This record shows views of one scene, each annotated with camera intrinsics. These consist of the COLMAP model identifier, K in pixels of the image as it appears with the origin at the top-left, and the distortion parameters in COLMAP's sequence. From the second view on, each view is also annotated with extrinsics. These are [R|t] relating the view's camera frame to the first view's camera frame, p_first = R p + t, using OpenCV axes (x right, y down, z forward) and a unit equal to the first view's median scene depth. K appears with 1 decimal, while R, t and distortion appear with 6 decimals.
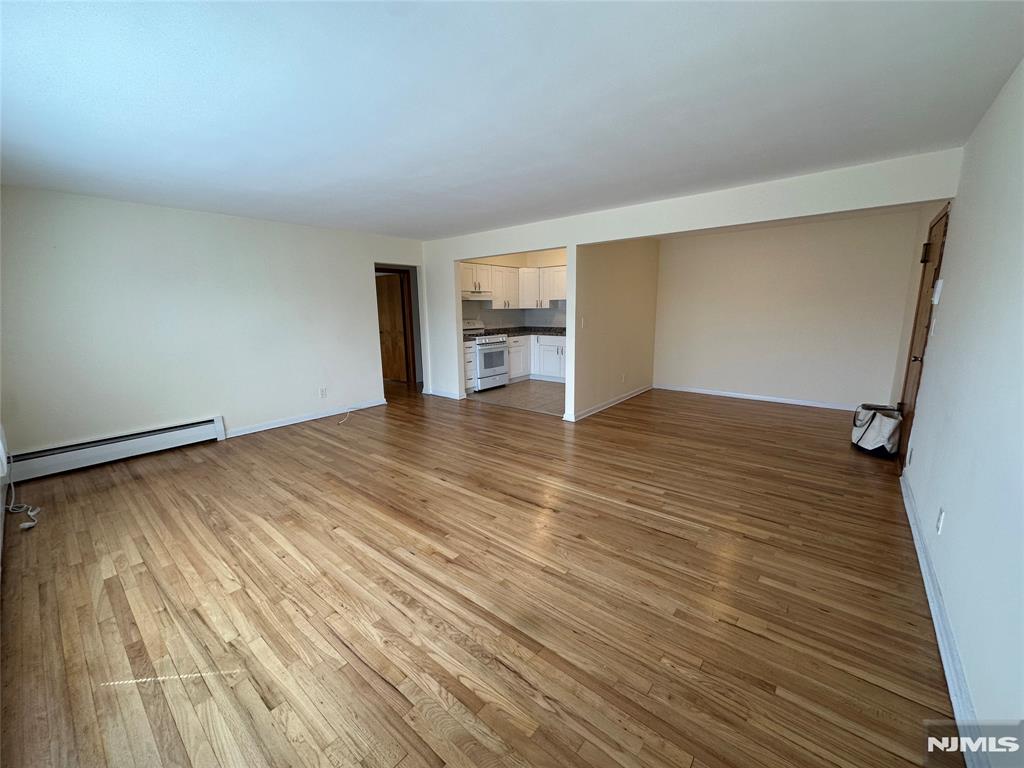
lens RADIAL K [[405.8, 0, 511.5], [0, 405.8, 384.6], [0, 0, 1]] dist [0.001315, 0.000443]
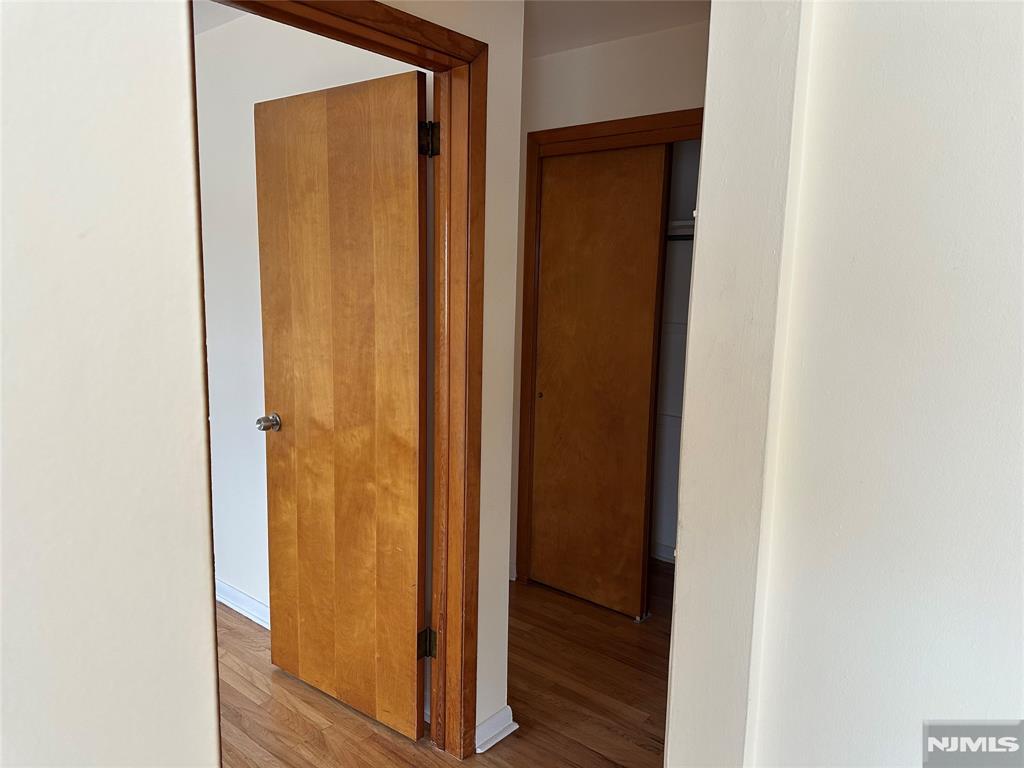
lens RADIAL K [[721.3, 0, 512.6], [0, 721.3, 383.7], [0, 0, 1]] dist [-0.003097, -0.000254]
pose [[0.998785, 0.048878, -0.006207, -0.228052], [-0.049111, 0.997745, -0.045753, -0.140409], [0.003957, 0.046002, 0.998934, 0.718058]]
